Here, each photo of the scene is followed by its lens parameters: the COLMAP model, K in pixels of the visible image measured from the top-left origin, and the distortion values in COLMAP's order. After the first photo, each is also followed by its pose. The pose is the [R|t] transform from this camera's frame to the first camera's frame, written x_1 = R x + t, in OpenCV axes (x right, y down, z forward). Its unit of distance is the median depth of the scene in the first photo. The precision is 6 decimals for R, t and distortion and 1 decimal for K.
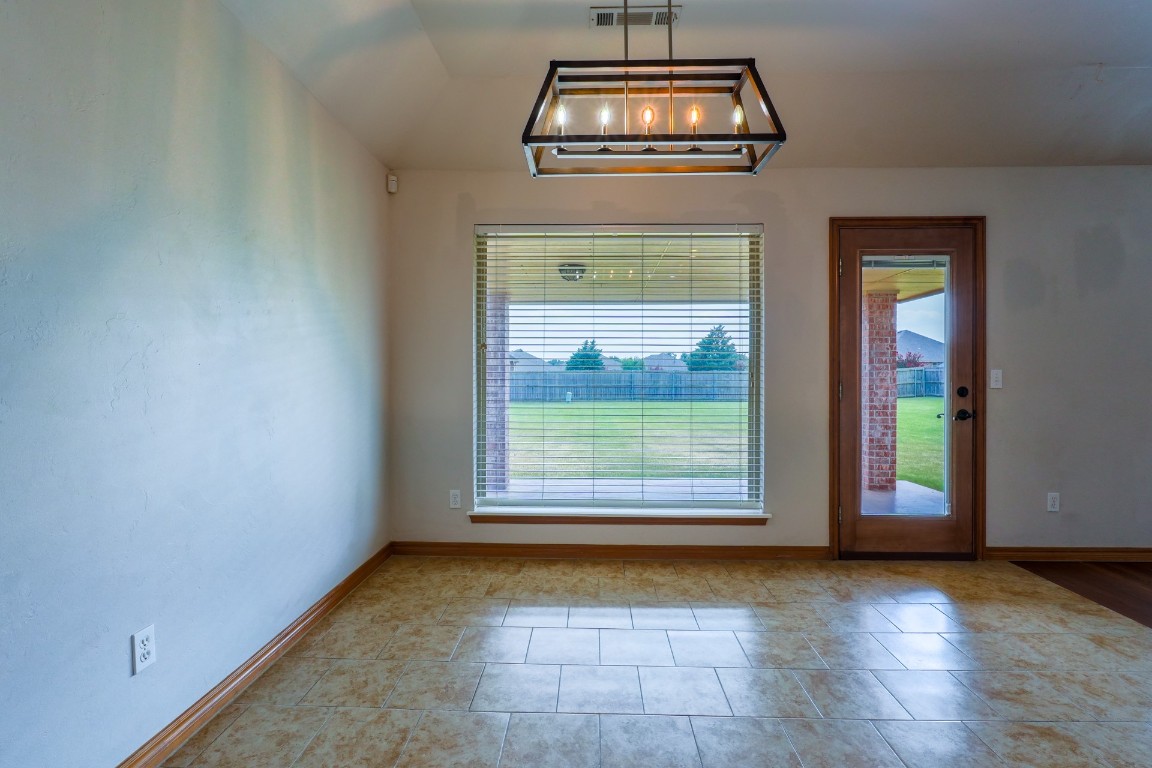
lens RADIAL K [[531.4, 0, 570.6], [0, 531.4, 381.1], [0, 0, 1]] dist [-0.005905, 0.000824]
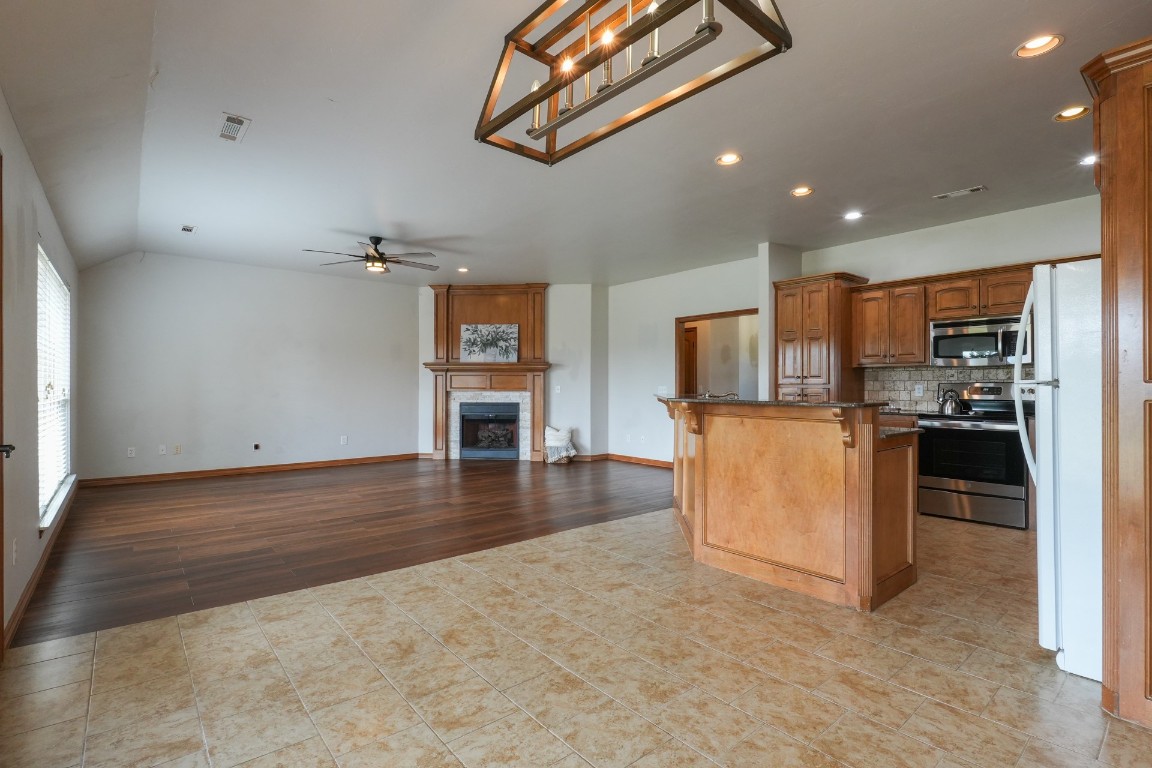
lens RADIAL K [[531.4, 0, 576.3], [0, 531.4, 388.1], [0, 0, 1]] dist [-0.005905, 0.000824]
pose [[-0.665895, -0.001678, 0.746044, -0.219504], [0.005894, 0.999954, 0.007509, -0.013650], [-0.746022, 0.009397, -0.665855, 0.896967]]
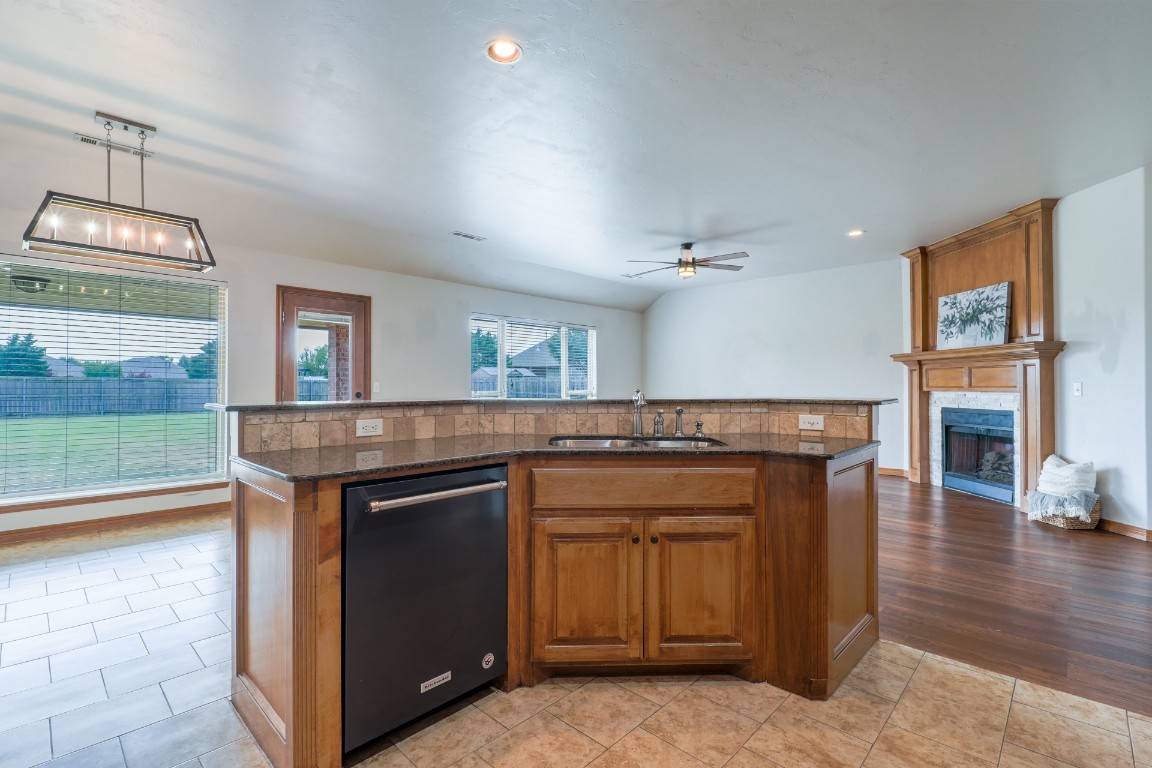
lens RADIAL K [[531.4, 0, 583.2], [0, 531.4, 378.1], [0, 0, 1]] dist [-0.005905, 0.000824]
pose [[0.656322, 0.011911, 0.754387, -0.096991], [0.004638, 0.999793, -0.019821, 0.003168], [-0.754466, 0.016508, 0.656131, -0.712372]]
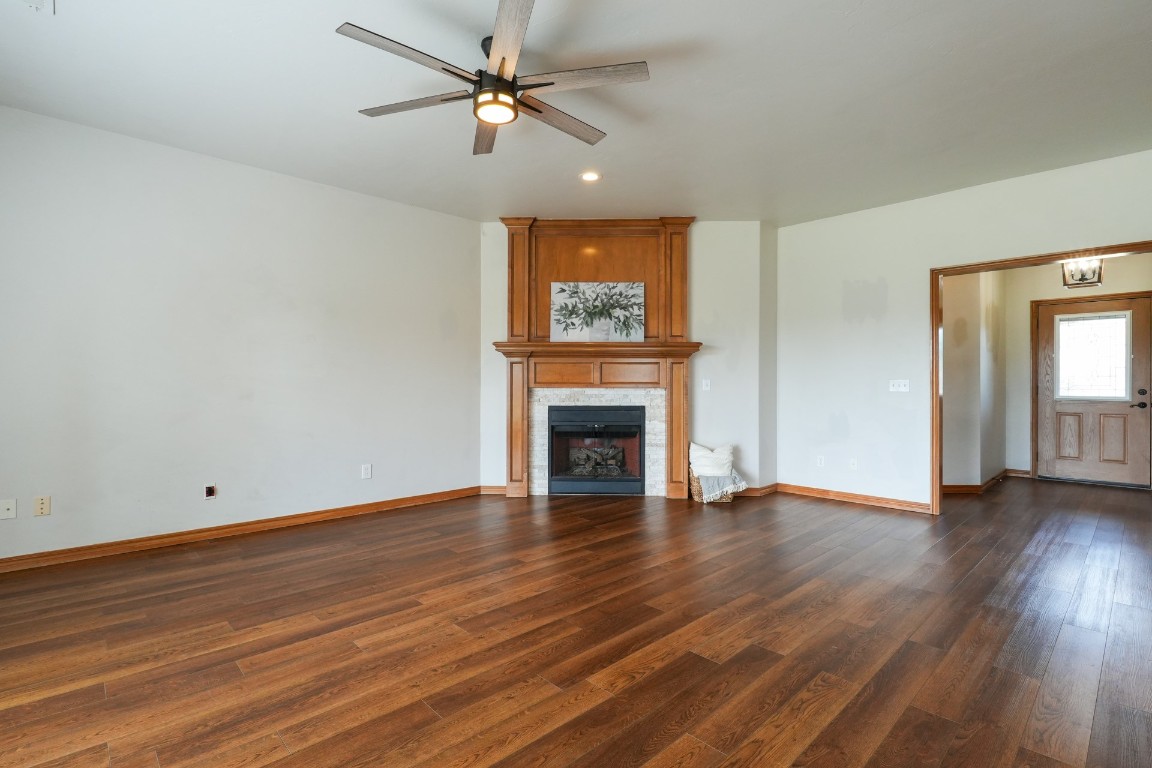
lens RADIAL K [[531.4, 0, 580.7], [0, 531.4, 381.7], [0, 0, 1]] dist [-0.005905, 0.000824]
pose [[-0.716009, 0.002696, 0.698086, 0.909532], [0.004002, 0.999992, 0.000243, -0.001348], [-0.698079, 0.002967, -0.716014, 0.690756]]
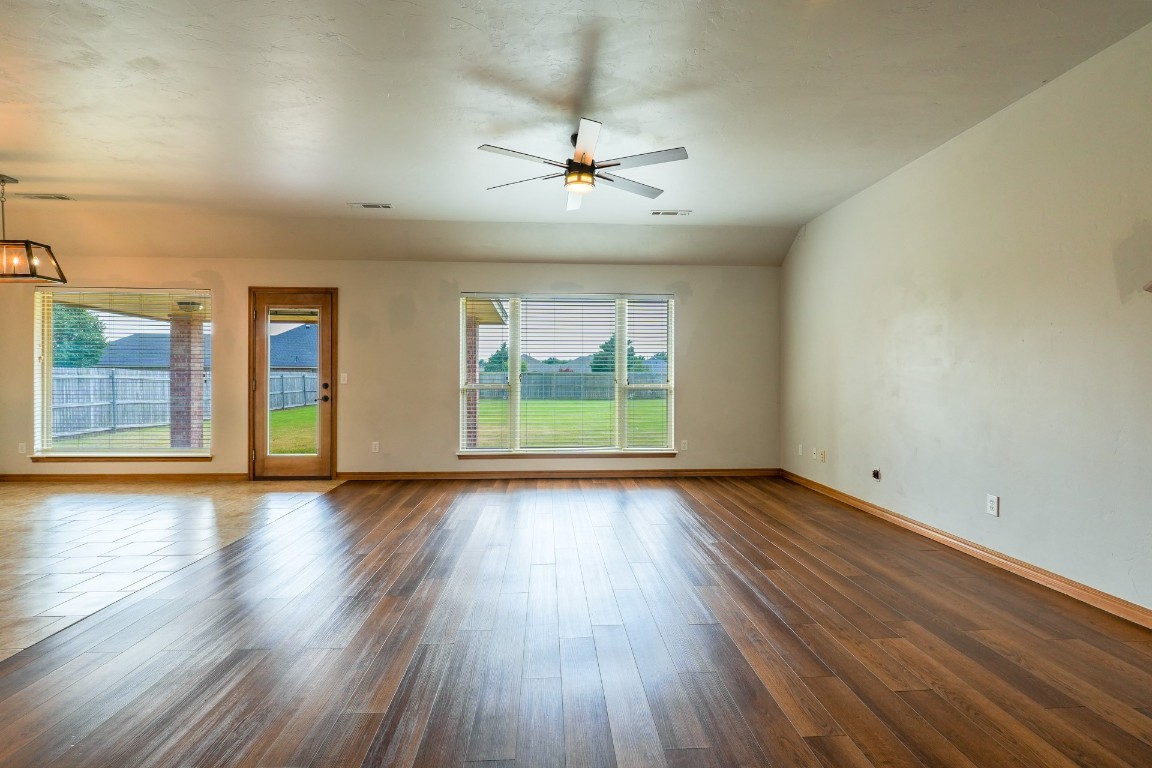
lens RADIAL K [[531.4, 0, 578.2], [0, 531.4, 376.8], [0, 0, 1]] dist [-0.005905, 0.000824]
pose [[0.995986, 0.004198, 0.089408, 1.429164], [-0.003291, 0.999942, -0.010283, 0.005863], [-0.089446, 0.009947, 0.995942, -0.858448]]
